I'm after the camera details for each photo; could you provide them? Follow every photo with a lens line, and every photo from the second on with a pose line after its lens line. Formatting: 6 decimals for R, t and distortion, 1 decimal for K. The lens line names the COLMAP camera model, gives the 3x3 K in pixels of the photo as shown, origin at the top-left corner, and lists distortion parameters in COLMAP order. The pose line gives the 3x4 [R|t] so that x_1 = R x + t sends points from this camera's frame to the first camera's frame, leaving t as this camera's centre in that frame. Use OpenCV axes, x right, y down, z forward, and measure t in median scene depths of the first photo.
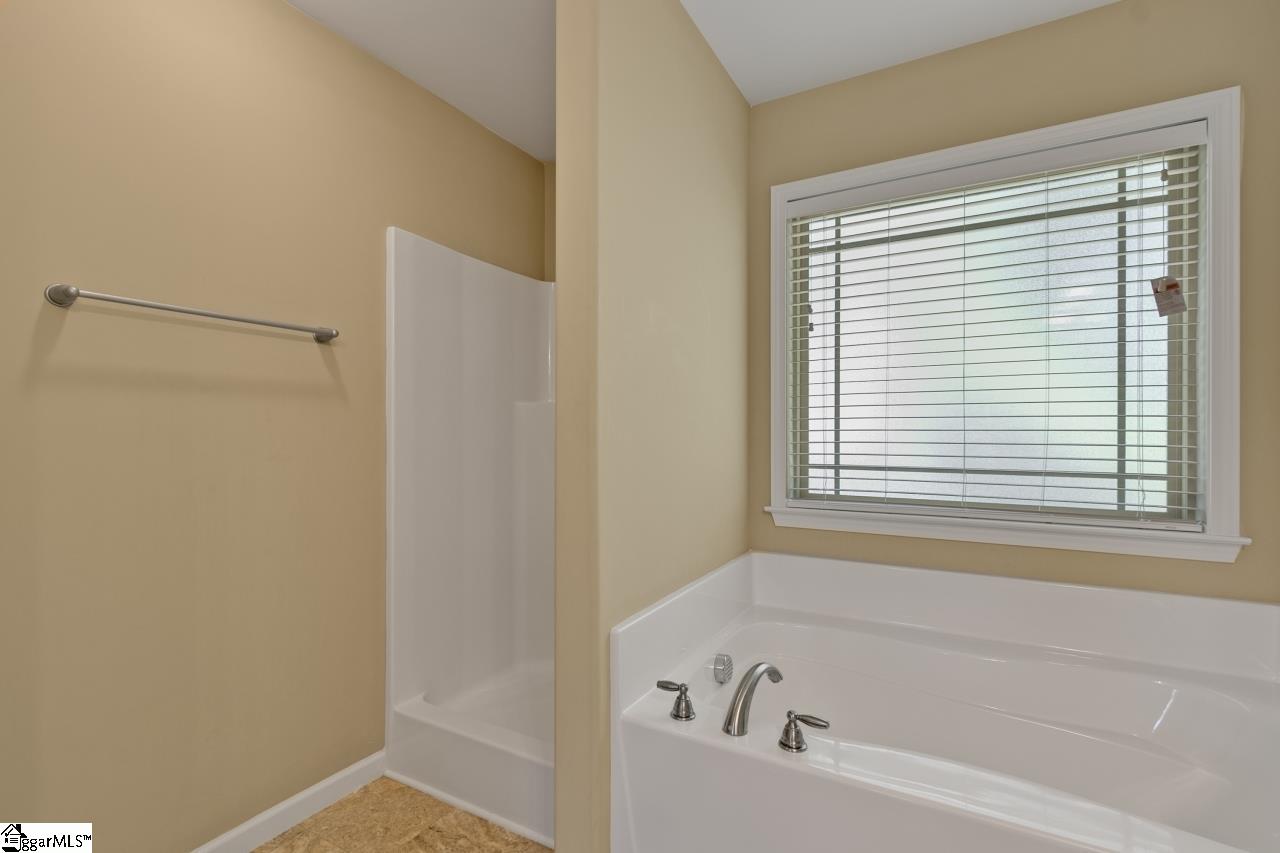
lens RADIAL K [[576.9, 0, 640.7], [0, 576.9, 440.2], [0, 0, 1]] dist [-0.002189, -0.000067]
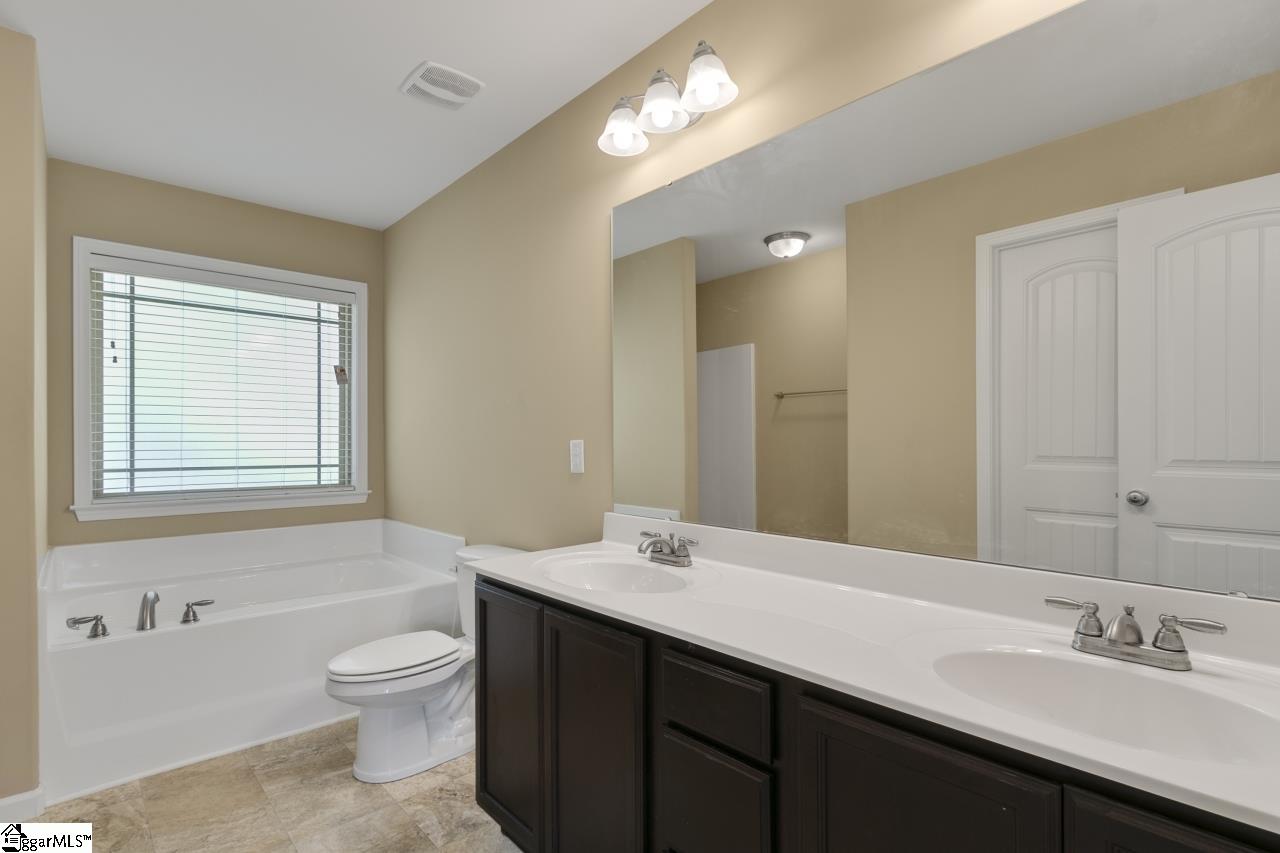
lens RADIAL K [[593.2, 0, 621.2], [0, 593.2, 433.7], [0, 0, 1]] dist [0.002728, -0.000105]
pose [[0.326281, 0.007775, 0.945241, -0.682674], [0.009238, 0.999892, -0.011413, -0.011500], [-0.945228, 0.012455, 0.326174, -0.570615]]
